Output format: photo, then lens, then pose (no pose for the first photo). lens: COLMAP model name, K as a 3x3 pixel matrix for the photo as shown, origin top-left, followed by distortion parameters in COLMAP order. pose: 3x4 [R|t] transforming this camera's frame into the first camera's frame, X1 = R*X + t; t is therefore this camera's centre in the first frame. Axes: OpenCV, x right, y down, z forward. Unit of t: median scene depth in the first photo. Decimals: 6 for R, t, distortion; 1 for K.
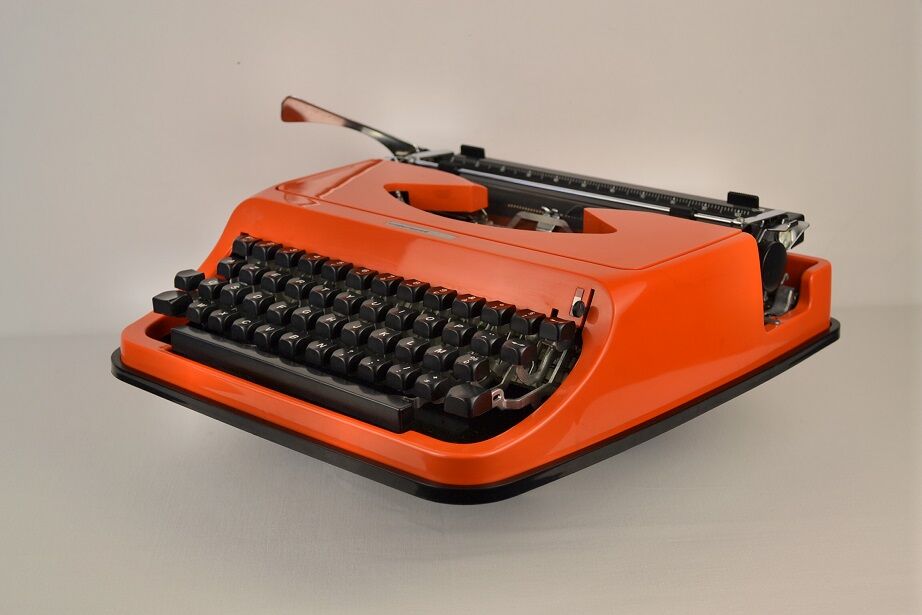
lens RADIAL K [[1445.7, 0, 461.0], [0, 1445.7, 307.5], [0, 0, 1]] dist [-0.014065, -0.010667]
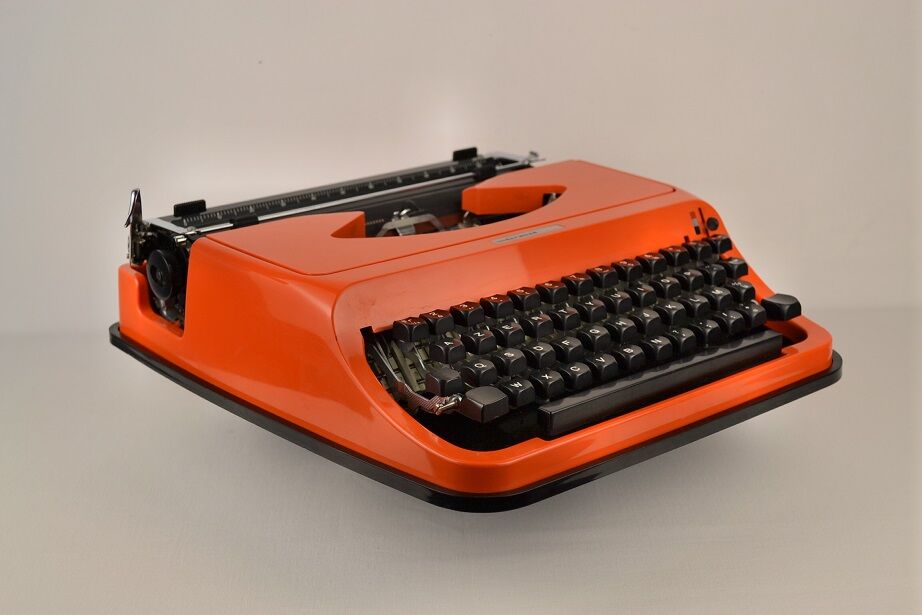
lens RADIAL K [[1445.7, 0, 461.0], [0, 1445.7, 307.5], [0, 0, 1]] dist [-0.014065, -0.010667]
pose [[0.154811, -0.308009, 0.938703, -0.942491], [0.319614, 0.914677, 0.247414, -0.256383], [-0.934816, 0.261720, 0.240046, 0.793878]]
